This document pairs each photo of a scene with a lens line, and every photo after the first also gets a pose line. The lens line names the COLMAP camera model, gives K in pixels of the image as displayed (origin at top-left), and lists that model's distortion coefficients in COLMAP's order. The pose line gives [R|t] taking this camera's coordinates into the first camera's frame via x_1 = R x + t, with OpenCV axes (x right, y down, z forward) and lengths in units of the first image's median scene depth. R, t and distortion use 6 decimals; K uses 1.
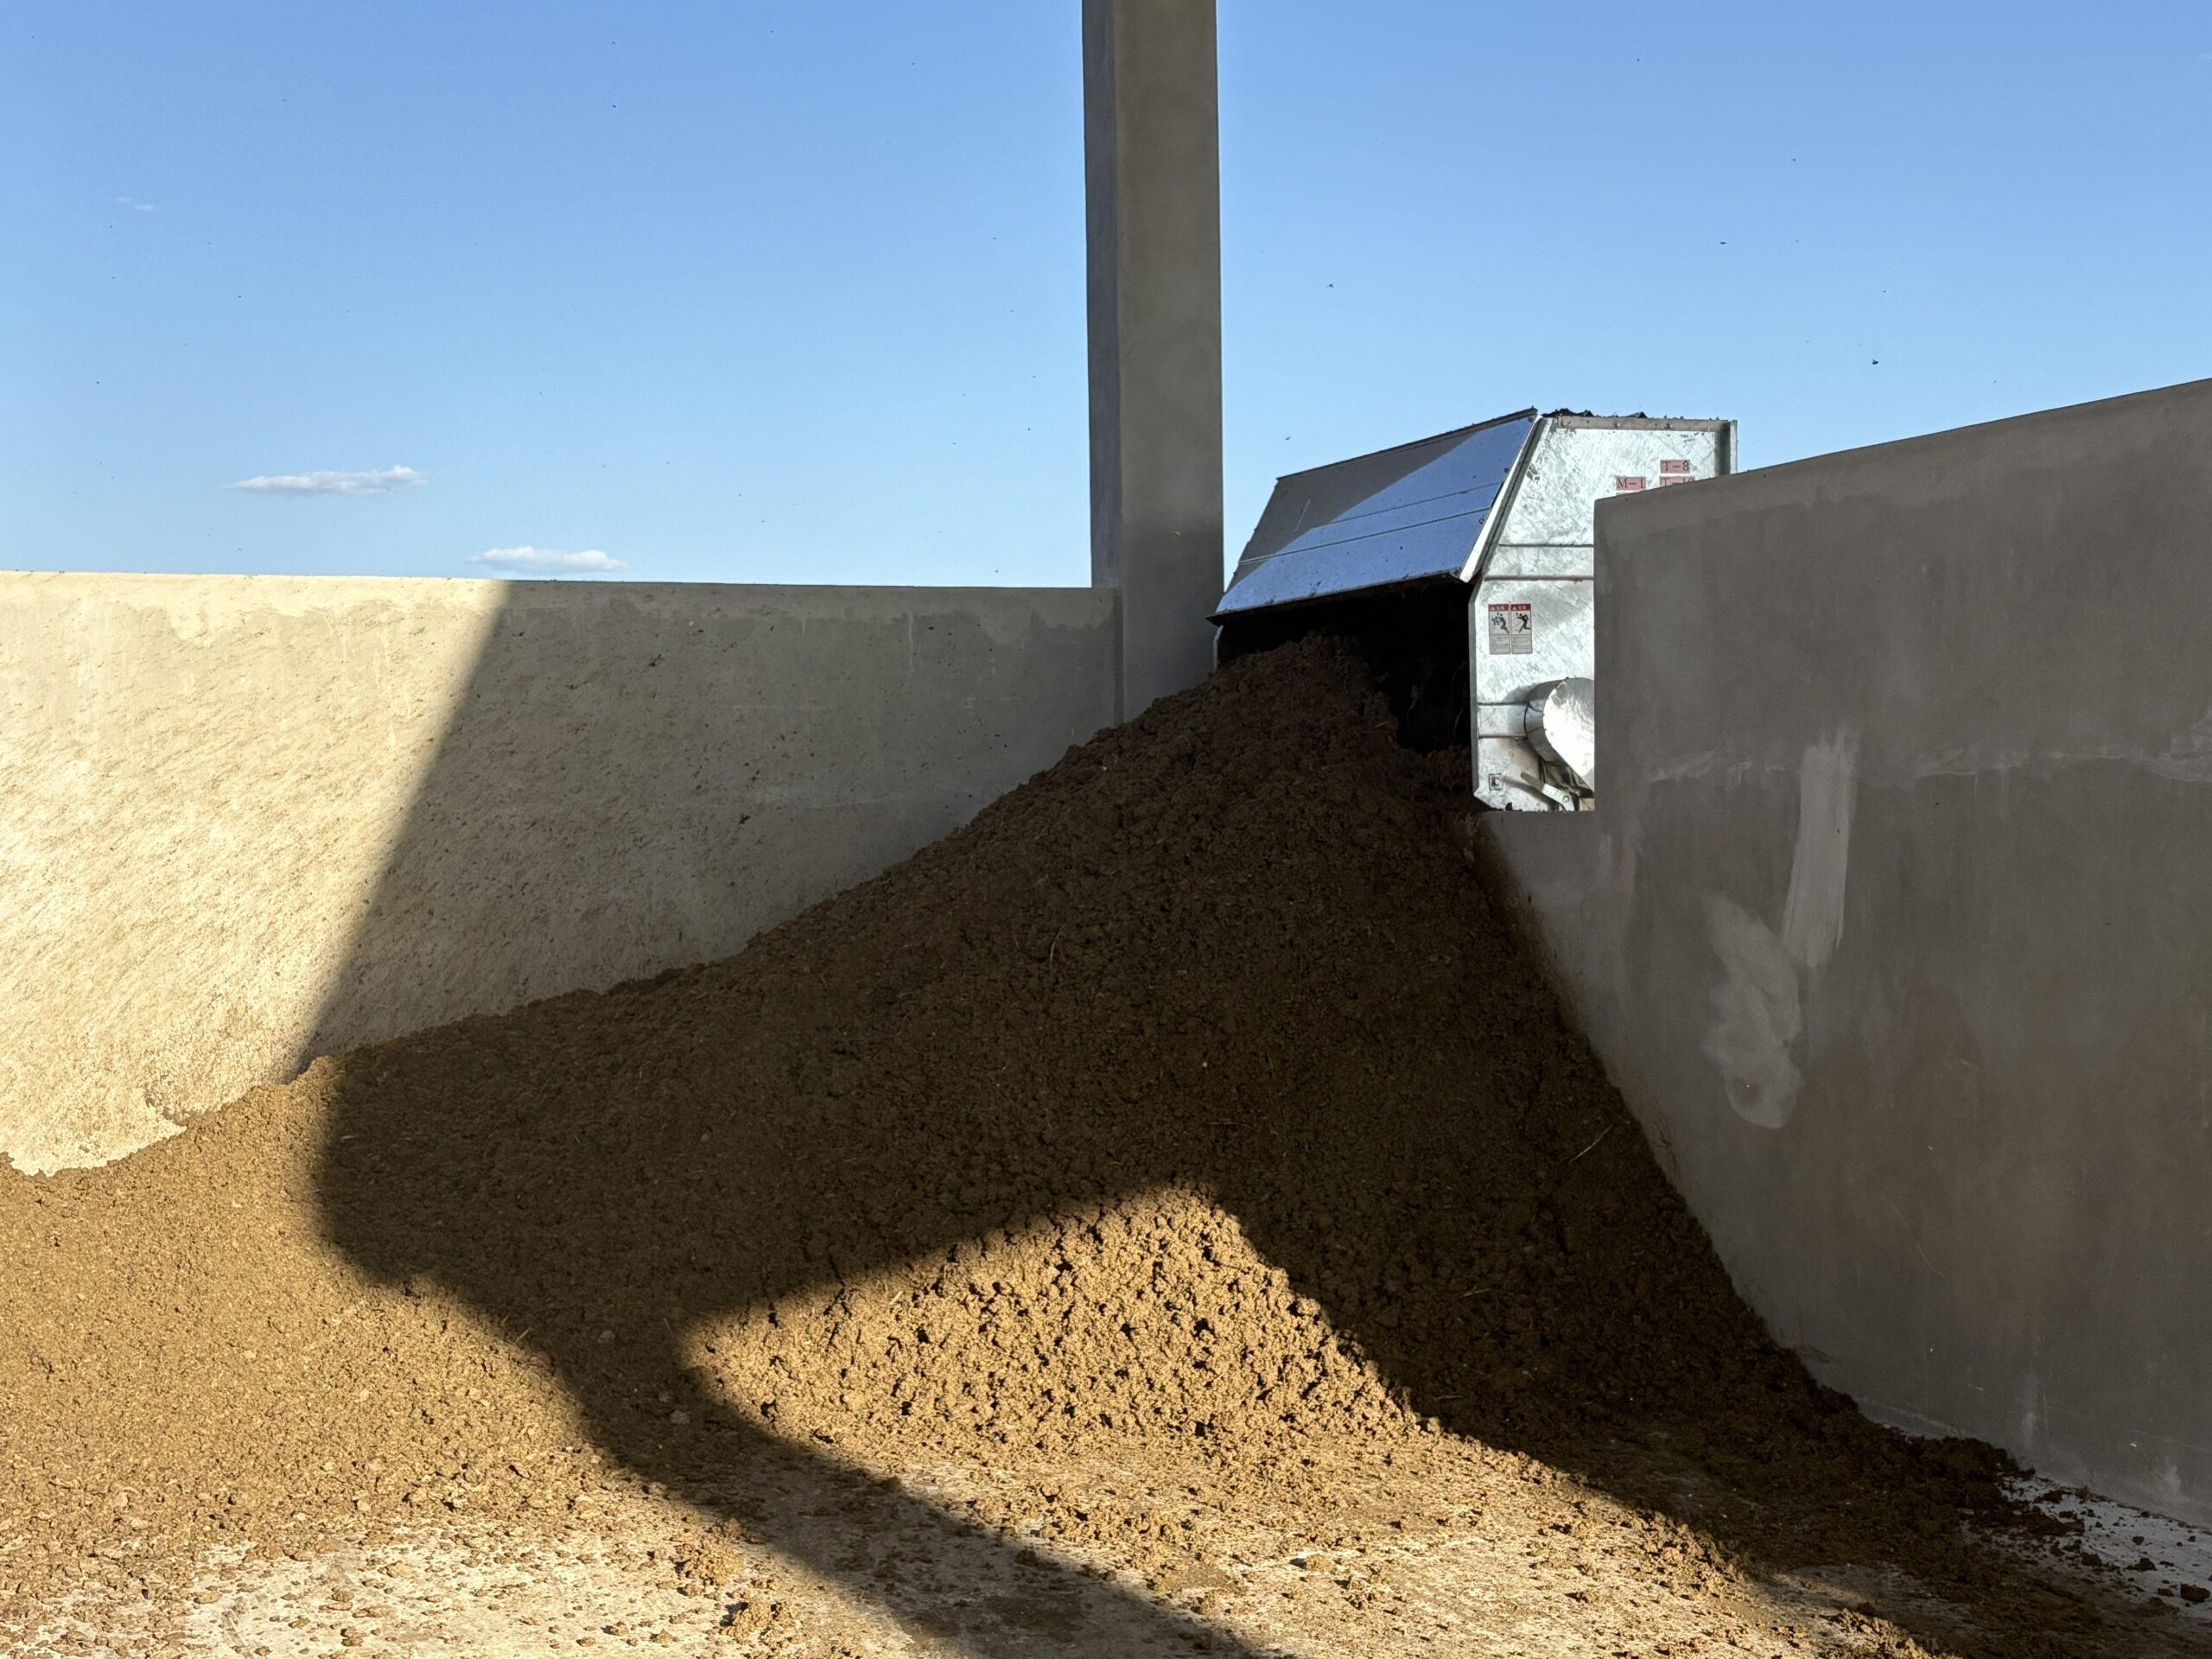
lens RADIAL K [[2886.0, 0, 1099.7], [0, 2886.0, 826.8], [0, 0, 1]] dist [0.099098, 0.000000]
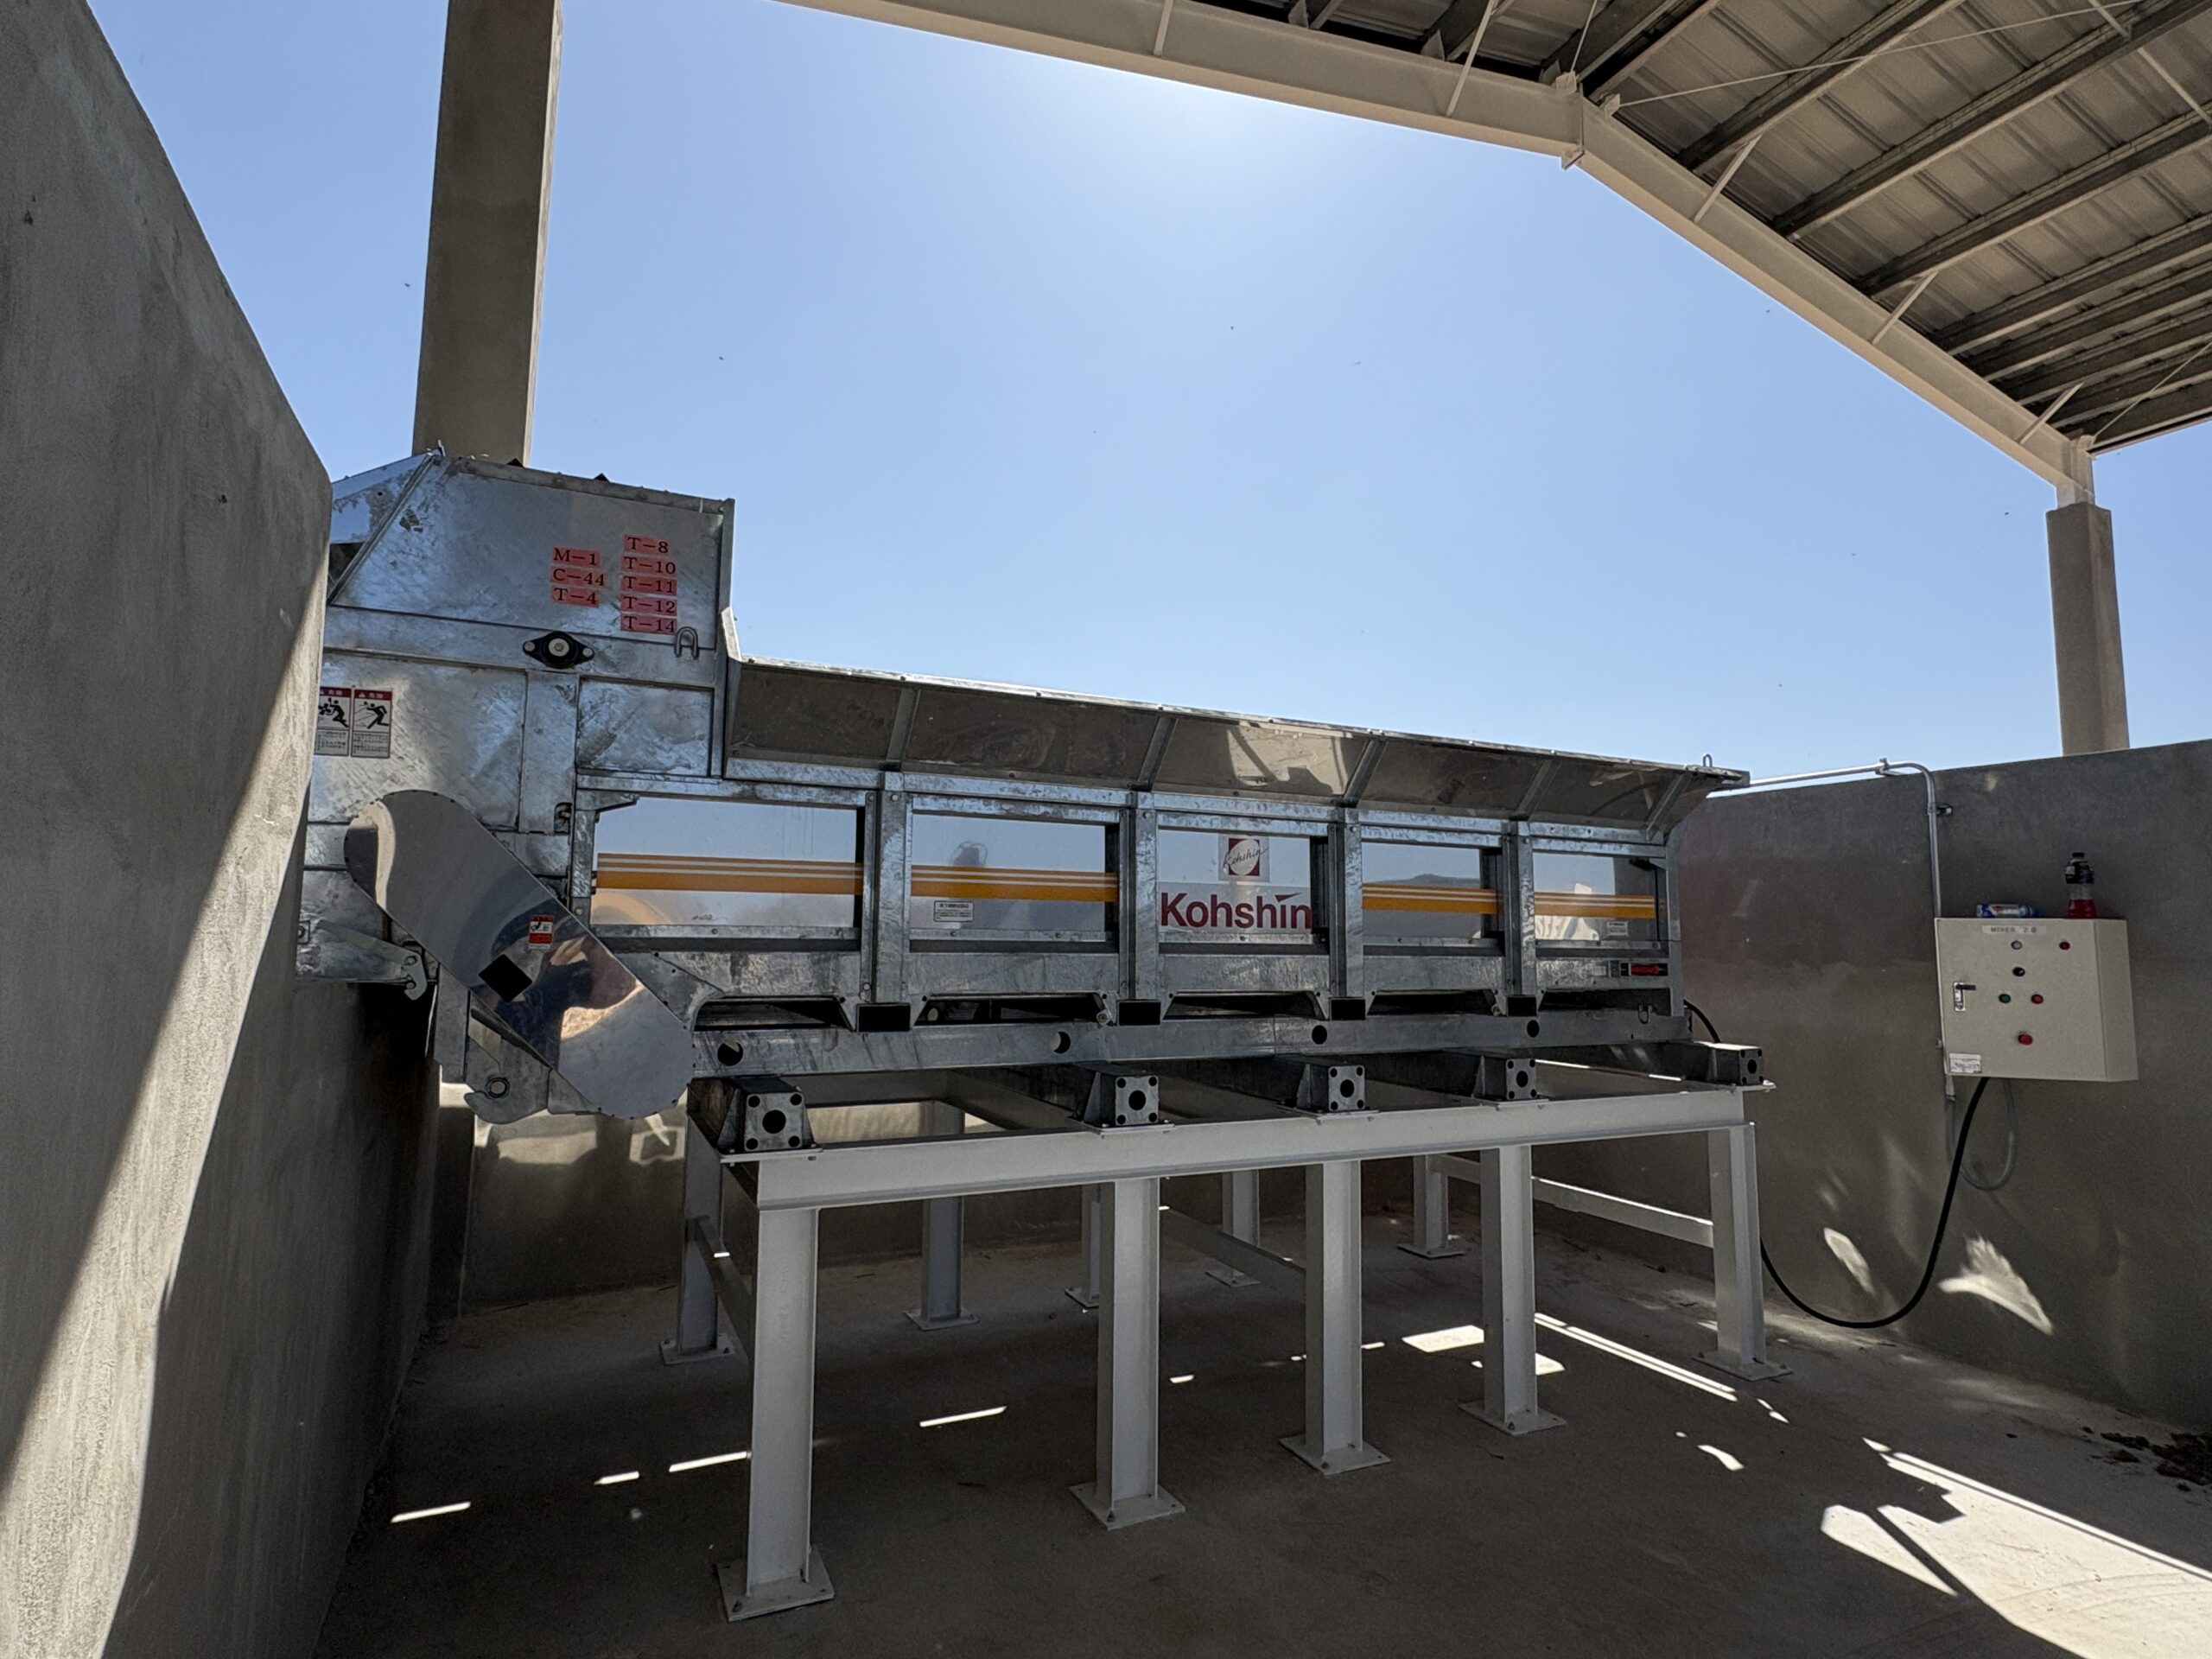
lens RADIAL K [[1120.1, 0, 1106.6], [0, 1120.1, 824.0], [0, 0, 1]] dist [-0.000768, 0.000688]
pose [[0.996056, 0.043067, 0.077575, 0.309303], [-0.034338, 0.993279, -0.110533, -0.018314], [-0.081813, 0.107434, 0.990840, 0.704545]]
